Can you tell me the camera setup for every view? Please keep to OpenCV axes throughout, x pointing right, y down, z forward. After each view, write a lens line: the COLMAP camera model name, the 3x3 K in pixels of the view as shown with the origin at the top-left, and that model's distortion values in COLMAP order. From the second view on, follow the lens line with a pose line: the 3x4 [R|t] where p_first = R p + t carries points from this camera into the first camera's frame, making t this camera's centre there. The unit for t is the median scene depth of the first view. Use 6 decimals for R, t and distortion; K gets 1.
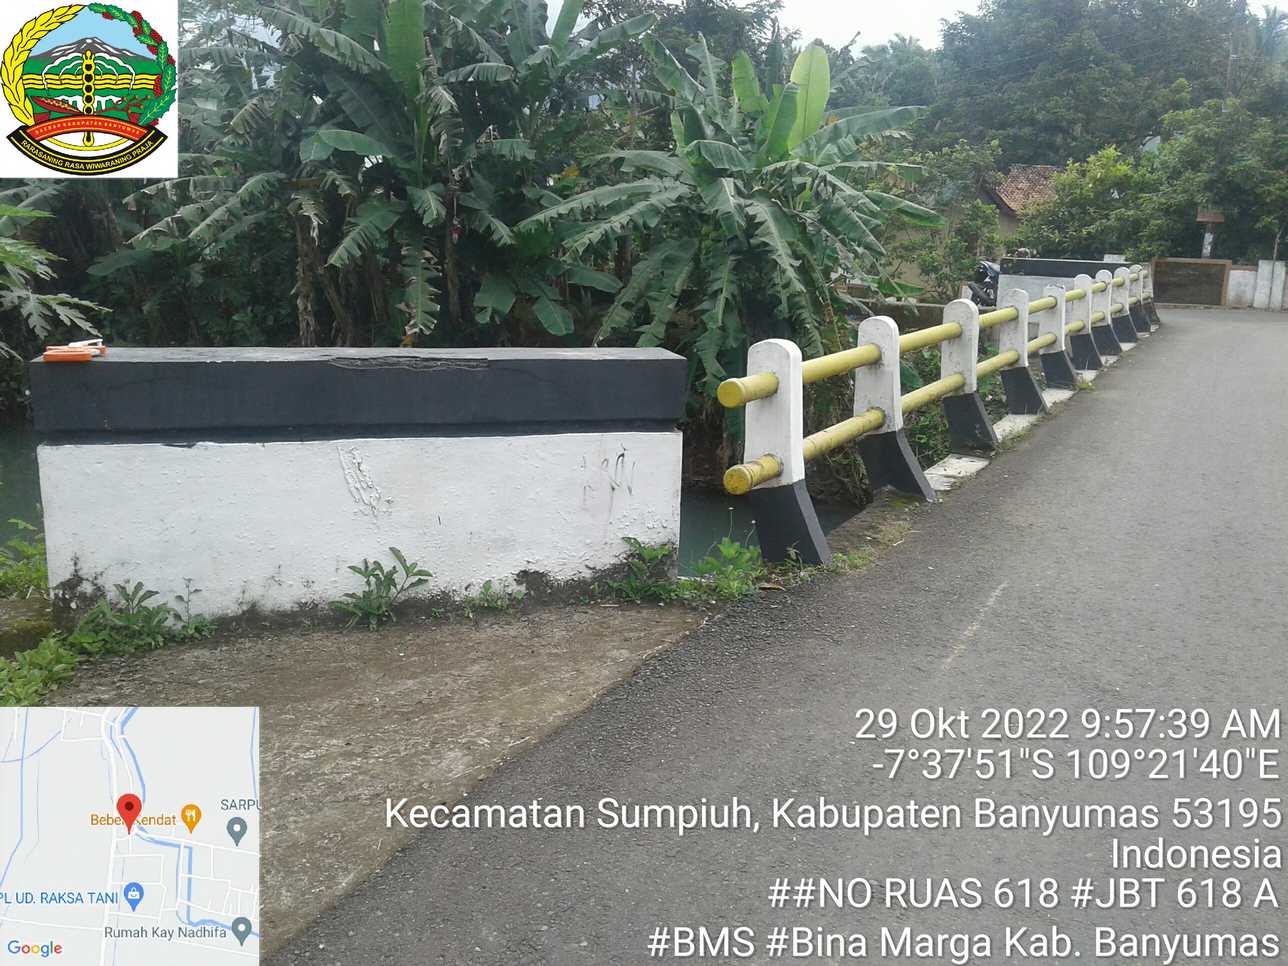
lens RADIAL K [[1187.5, 0, 644.0], [0, 1187.5, 483.0], [0, 0, 1]] dist [0.142655, -0.326611]
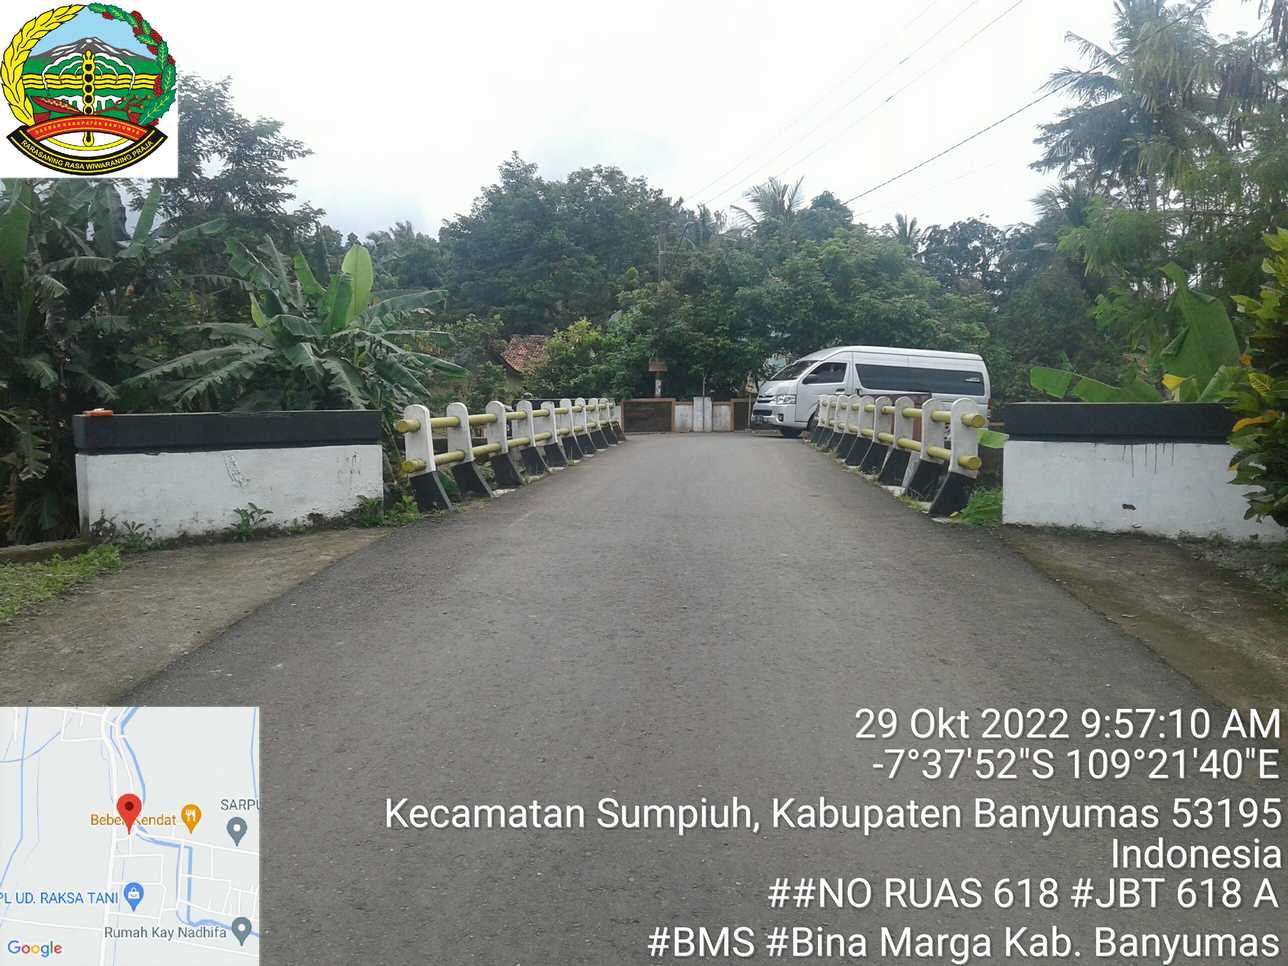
lens RADIAL K [[1270.9, 0, 644.0], [0, 1270.9, 483.0], [0, 0, 1]] dist [0.058014, 0.000367]
pose [[0.924436, -0.060604, 0.376491, -0.111396], [0.115046, 0.985612, -0.123828, 0.101565], [-0.363569, 0.157785, 0.918107, -0.354621]]
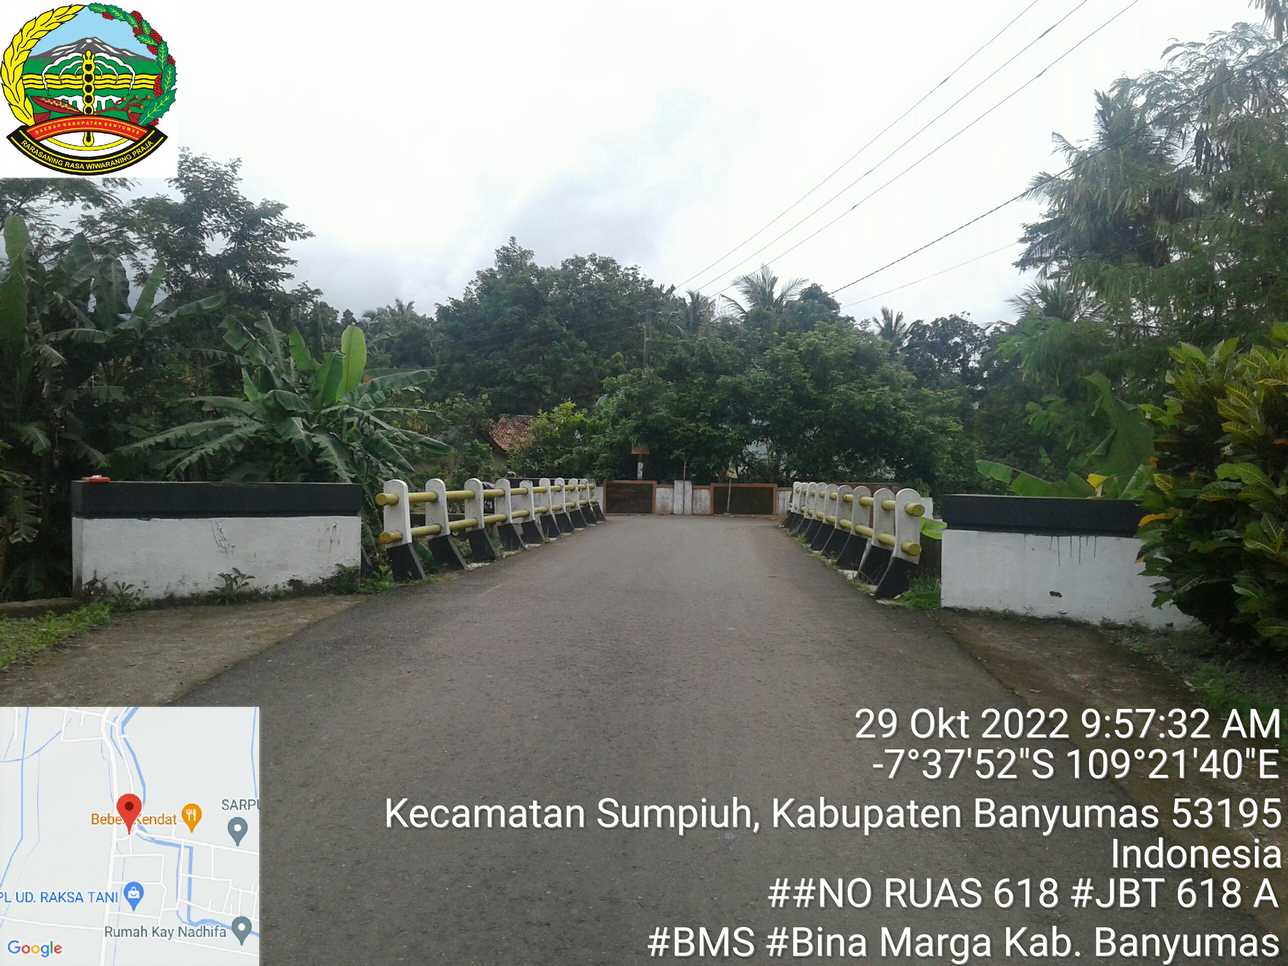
lens RADIAL K [[1281.6, 0, 643.5], [0, 1281.6, 459.2], [0, 0, 1]] dist [0.048853, -0.009083]
pose [[0.922621, -0.002477, 0.385700, -0.116321], [0.088258, 0.974804, -0.204860, 0.111851], [-0.375474, 0.223049, 0.899593, -0.400529]]
